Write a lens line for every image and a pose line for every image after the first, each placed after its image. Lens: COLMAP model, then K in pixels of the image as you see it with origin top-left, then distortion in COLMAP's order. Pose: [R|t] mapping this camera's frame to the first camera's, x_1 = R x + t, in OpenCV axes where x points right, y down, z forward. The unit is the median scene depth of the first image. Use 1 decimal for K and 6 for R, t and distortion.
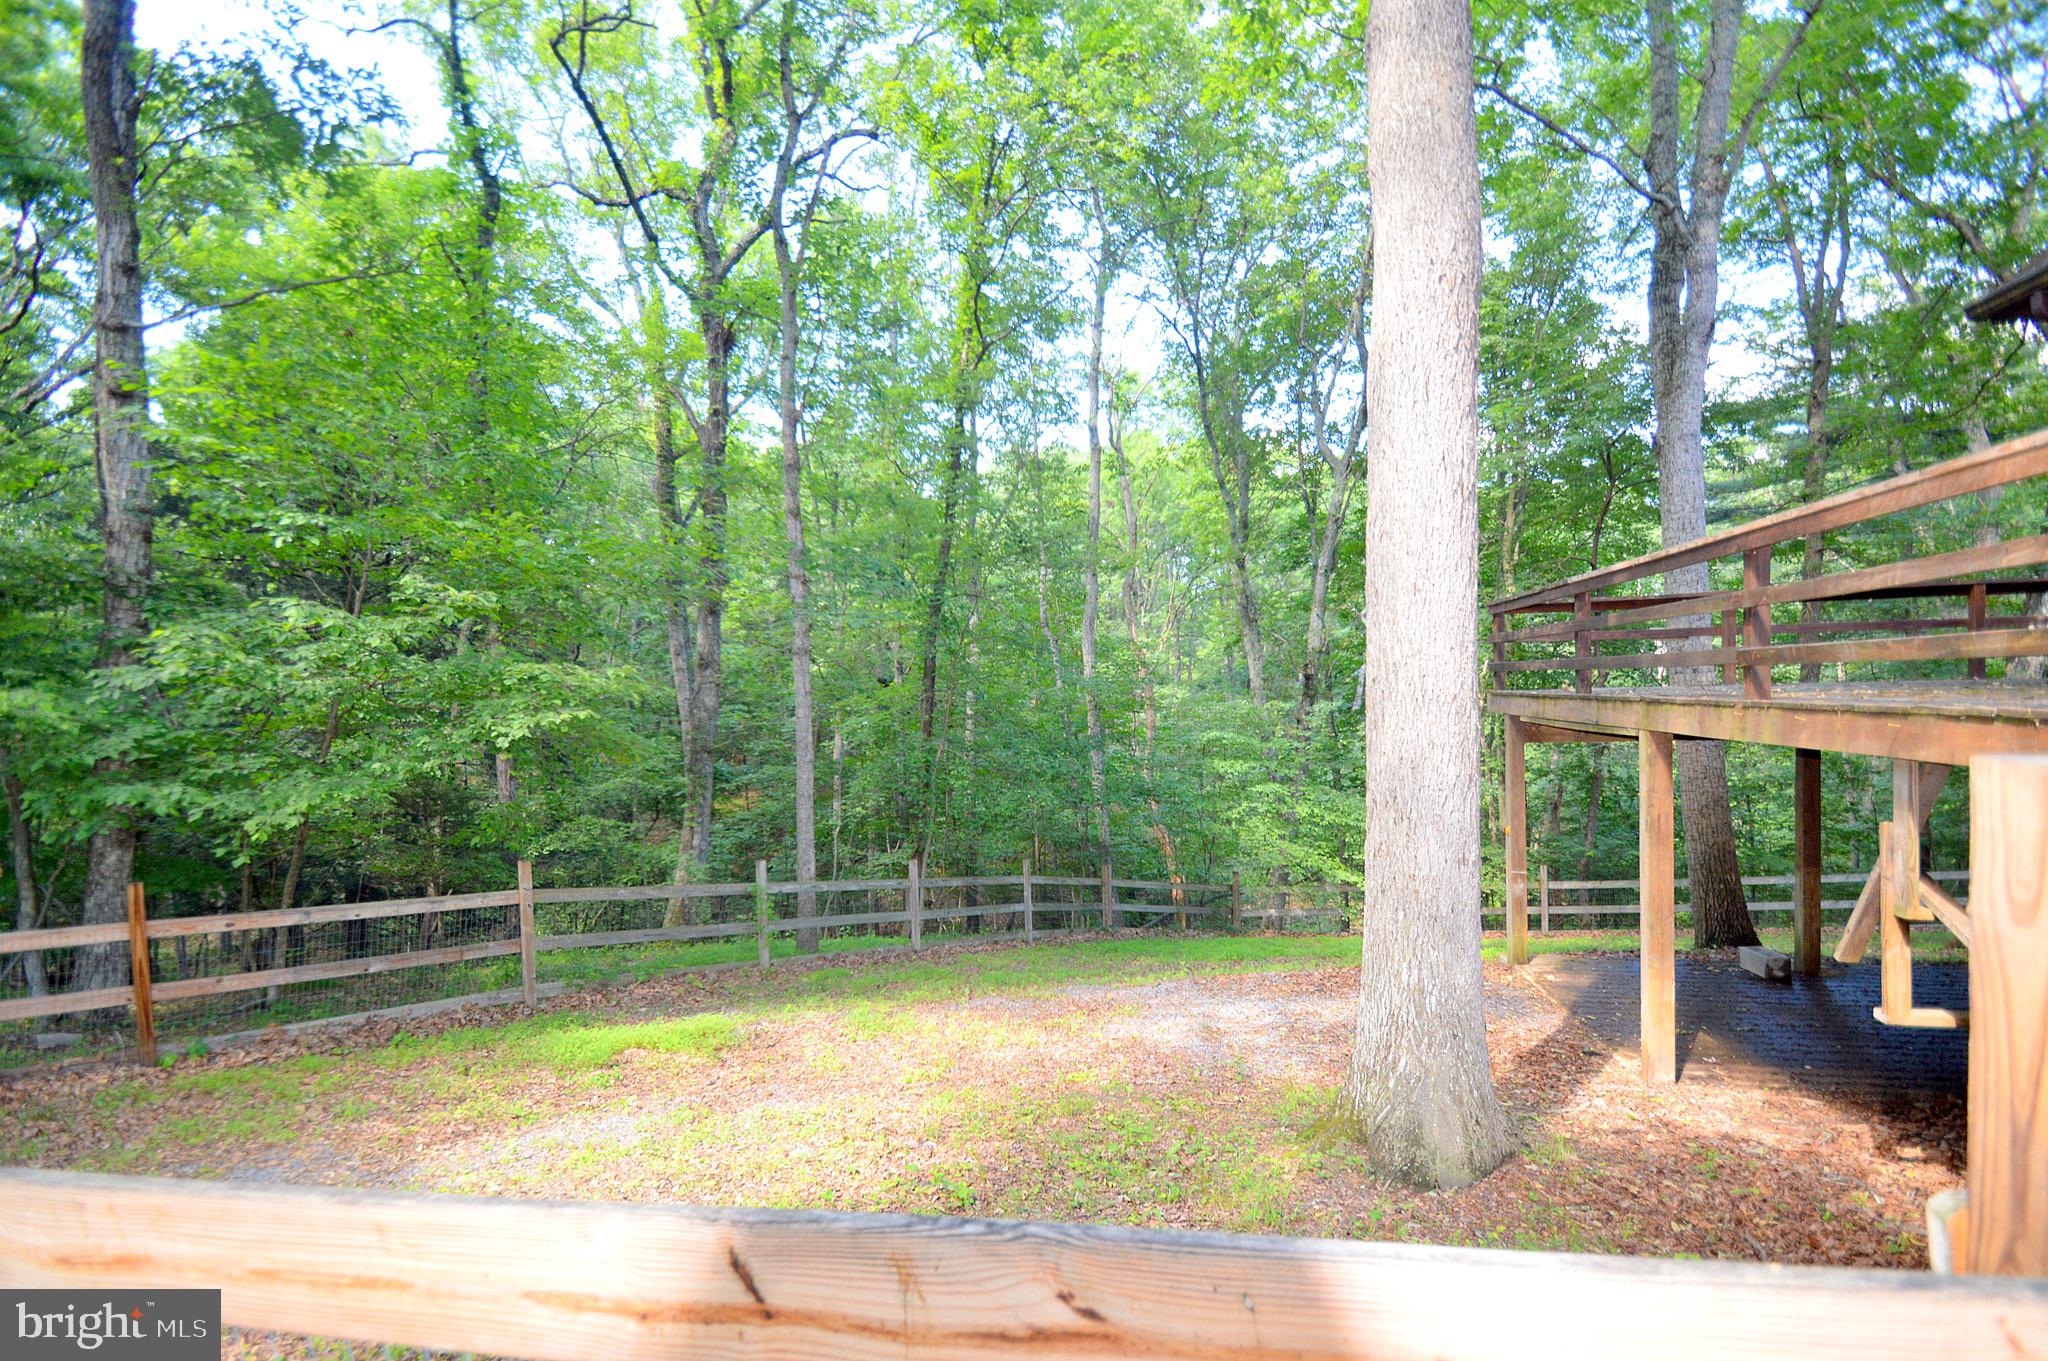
lens RADIAL K [[936.1, 0, 1024.9], [0, 936.1, 704.9], [0, 0, 1]] dist [0.039170, -0.034625]
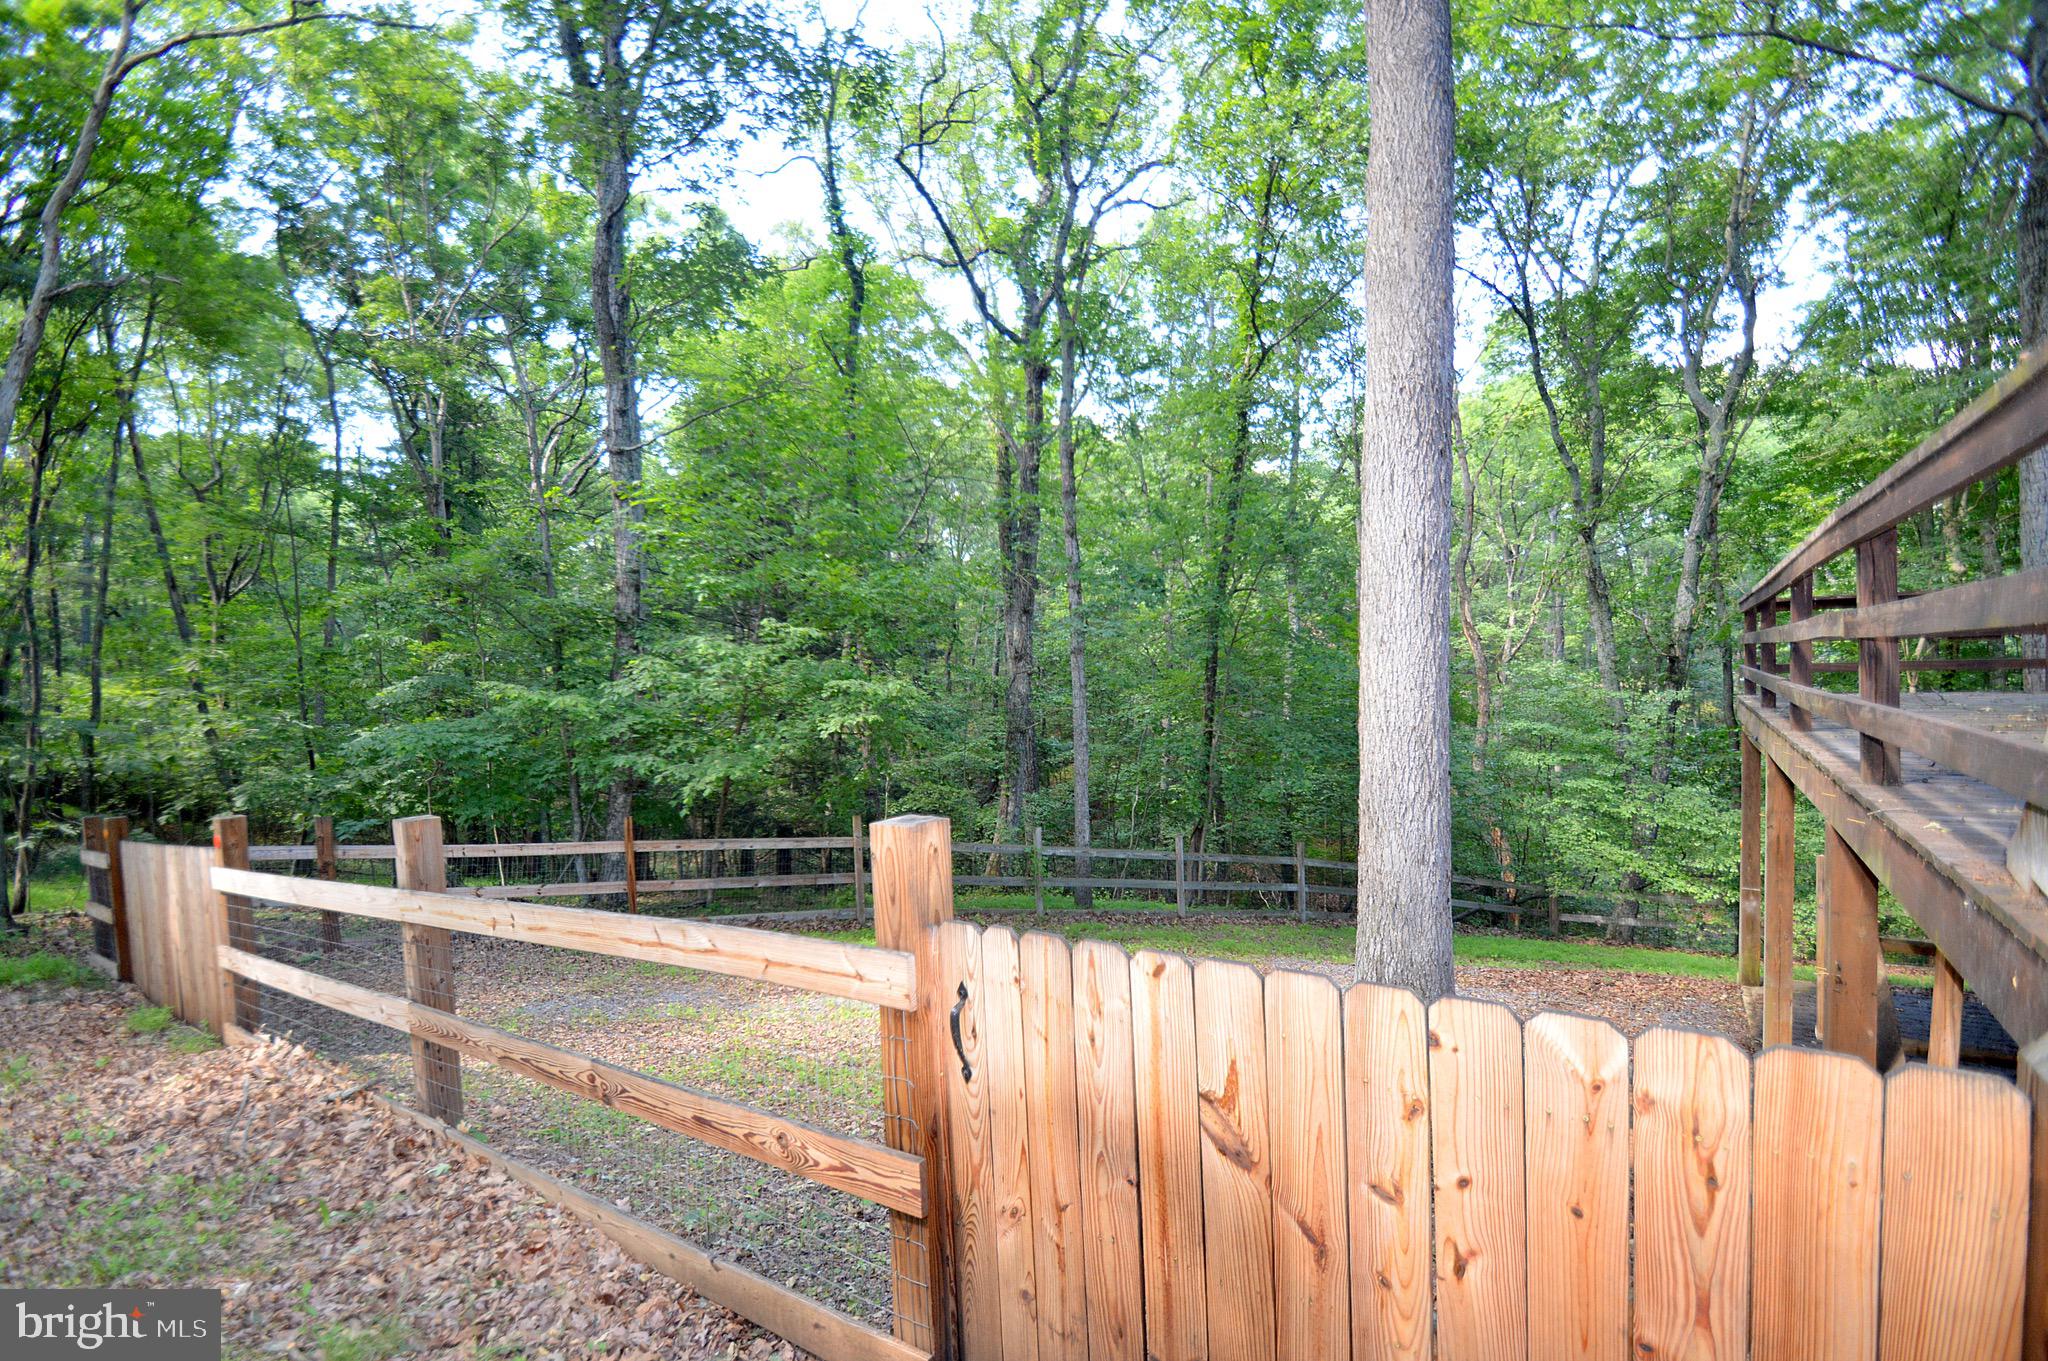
lens RADIAL K [[925.0, 0, 1009.4], [0, 925.0, 727.2], [0, 0, 1]] dist [-0.002039, -0.000628]
pose [[0.918804, 0.025266, -0.393904, 0.179956], [-0.002897, 0.998354, 0.057280, -0.037505], [0.394703, -0.051488, 0.917365, -0.116869]]
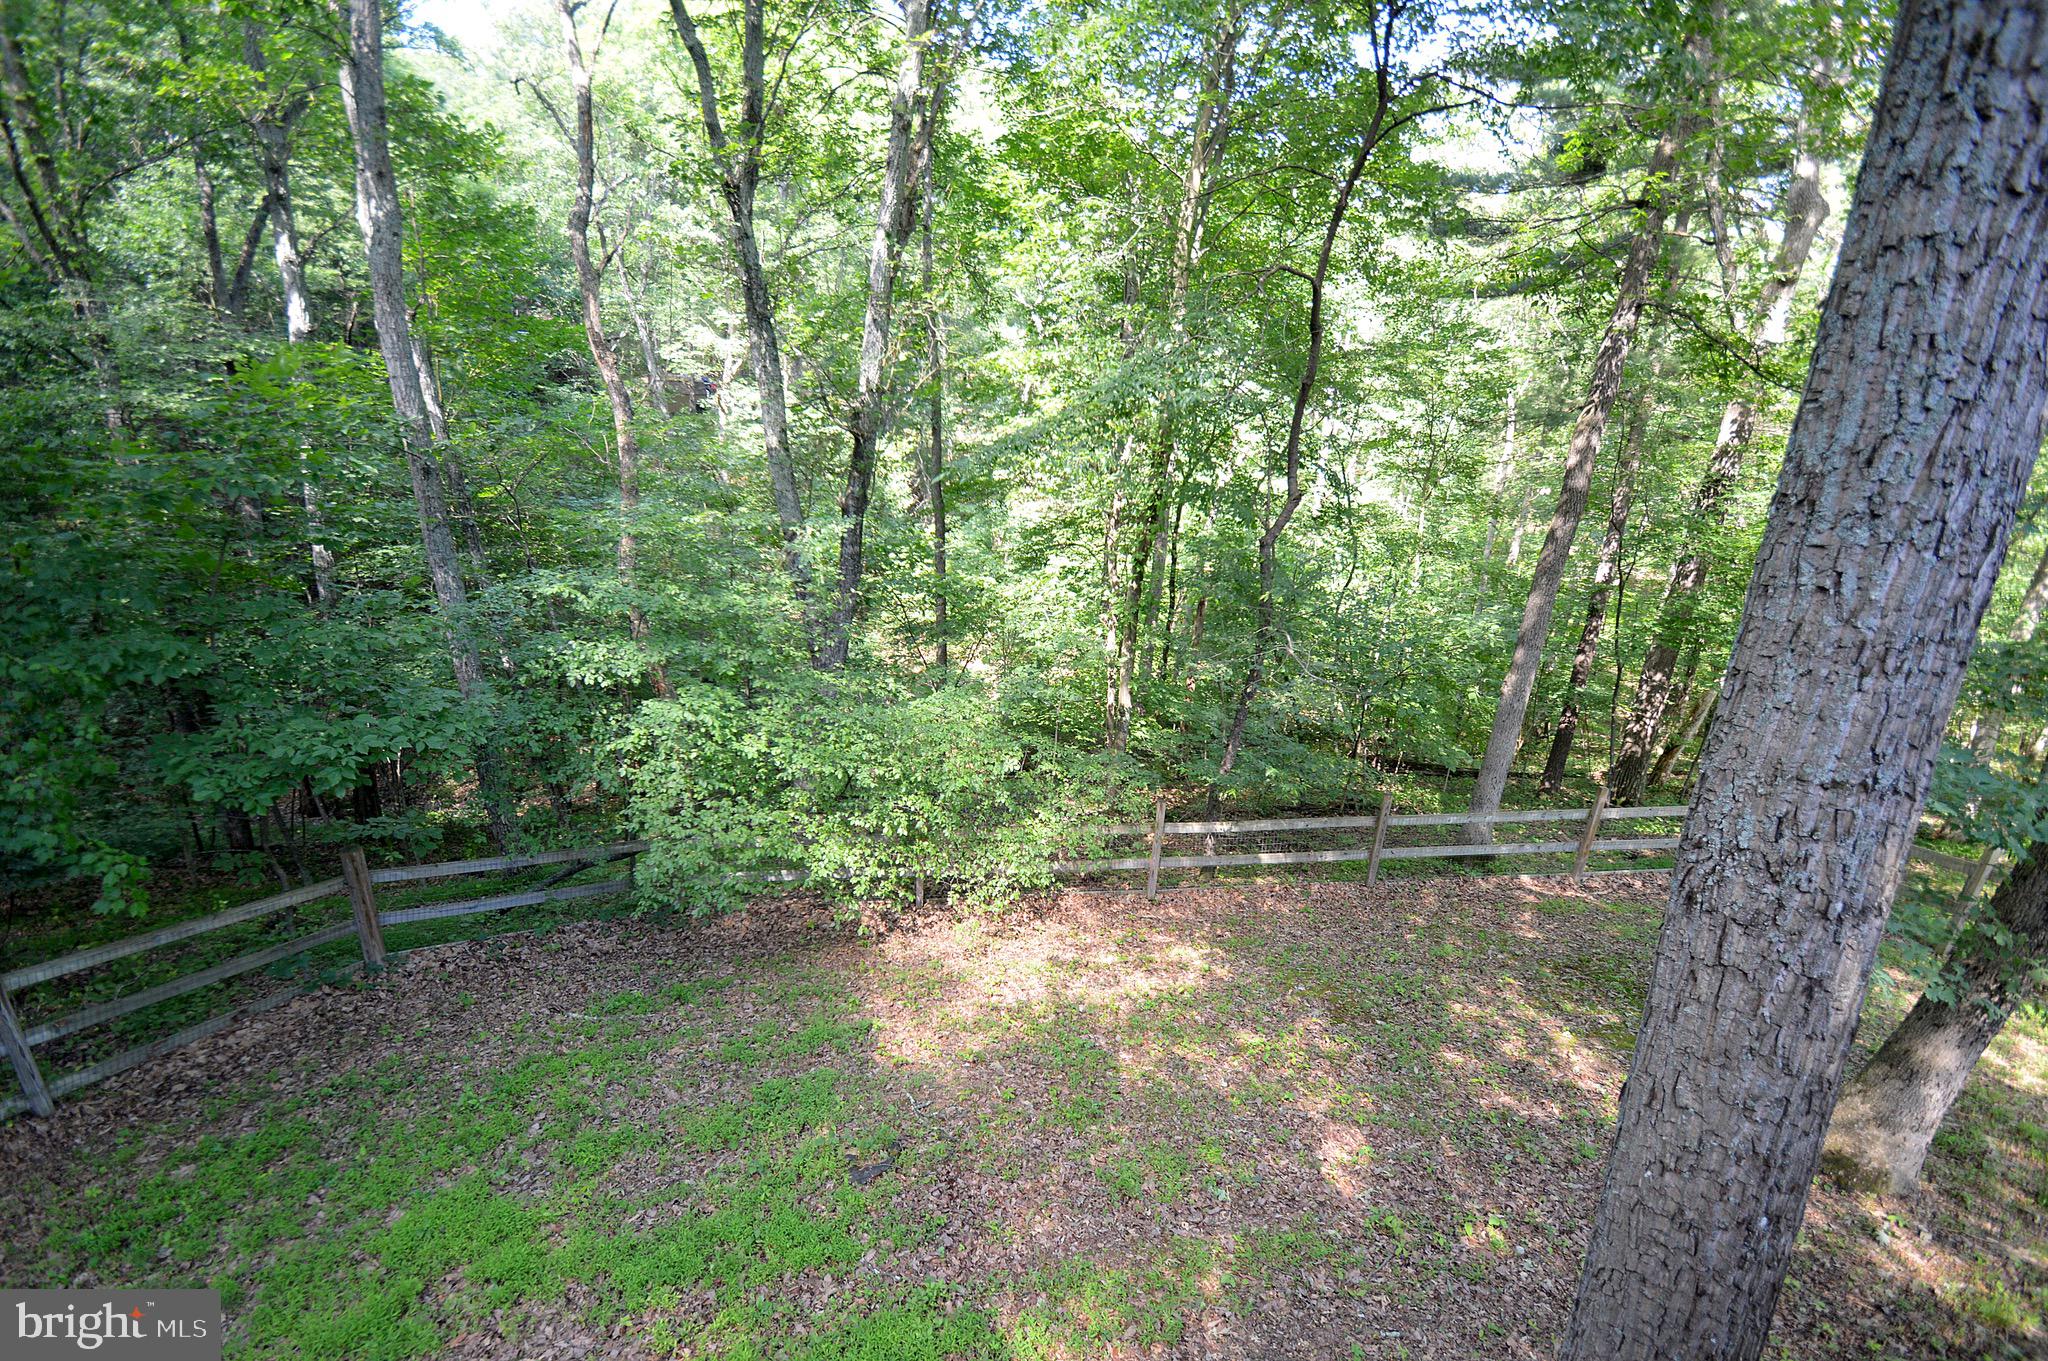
lens RADIAL K [[925.0, 0, 1009.4], [0, 925.0, 727.2], [0, 0, 1]] dist [-0.002039, -0.000628]
pose [[0.951921, -0.023448, 0.305445, 0.496196], [-0.085386, 0.937245, 0.338054, -0.144556], [-0.294204, -0.347881, 0.890182, 0.907665]]
